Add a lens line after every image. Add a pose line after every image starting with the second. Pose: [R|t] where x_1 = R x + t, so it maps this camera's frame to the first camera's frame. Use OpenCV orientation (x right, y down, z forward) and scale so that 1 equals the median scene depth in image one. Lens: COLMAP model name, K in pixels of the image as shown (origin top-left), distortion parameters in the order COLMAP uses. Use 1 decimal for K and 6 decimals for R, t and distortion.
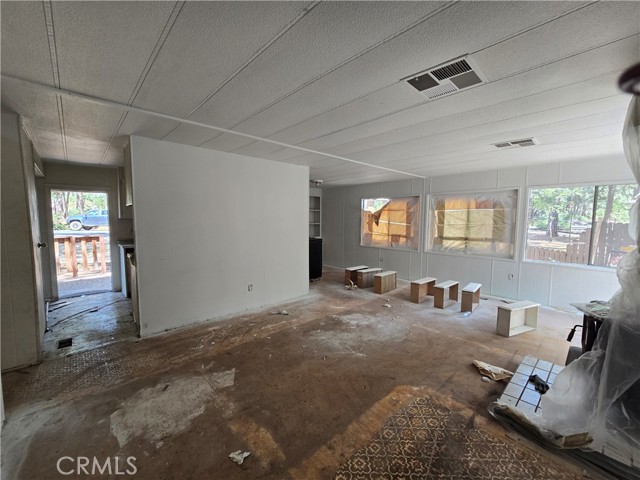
lens RADIAL K [[262.7, 0, 320.0], [0, 262.7, 239.4], [0, 0, 1]] dist [-0.003764, 0.000941]
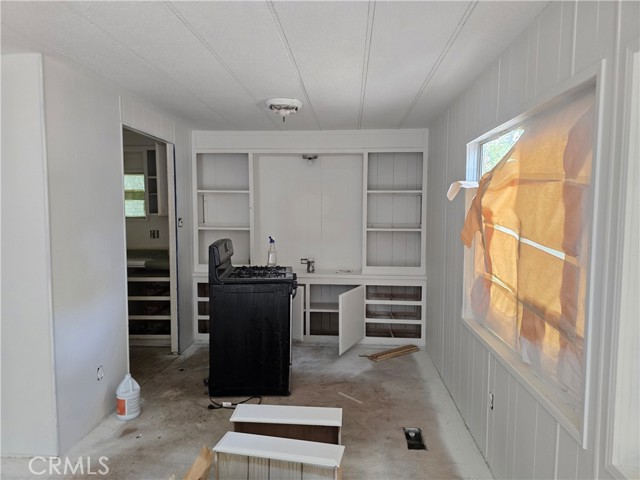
lens RADIAL K [[432.2, 0, 321.0], [0, 432.2, 239.0], [0, 0, 1]] dist [0.050331, -0.040738]
pose [[0.679999, 0.048195, -0.731628, 0.854761], [-0.054357, 0.998405, 0.015247, -0.128442], [0.731196, 0.029401, 0.681534, 1.342146]]
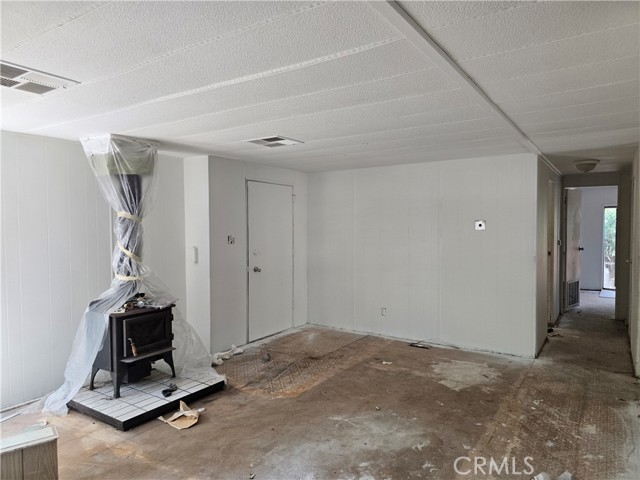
lens RADIAL K [[432.2, 0, 324.5], [0, 432.2, 238.4], [0, 0, 1]] dist [0.050331, -0.040738]
pose [[-0.971613, 0.006153, -0.236497, 0.418570], [-0.019652, 0.994108, 0.106599, -0.183858], [0.235760, 0.108221, -0.965767, 1.866693]]
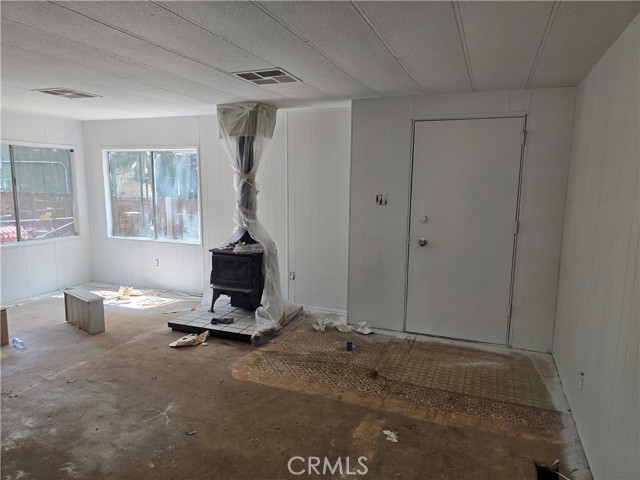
lens RADIAL K [[432.2, 0, 318.2], [0, 432.2, 240.4], [0, 0, 1]] dist [0.050331, -0.040738]
pose [[-0.425083, -0.135548, 0.894947, -0.795204], [0.058870, 0.982490, 0.176769, -0.120222], [-0.903238, 0.127827, -0.409661, 0.918884]]
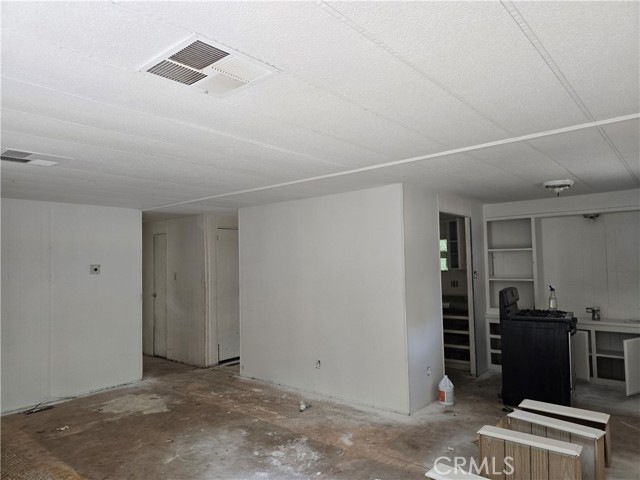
lens RADIAL K [[432.2, 0, 324.0], [0, 432.2, 241.3], [0, 0, 1]] dist [0.050331, -0.040738]
pose [[0.120165, -0.059716, -0.990956, 1.303846], [-0.057842, 0.996072, -0.067038, -0.115980], [0.991067, 0.065374, 0.116239, 1.088694]]
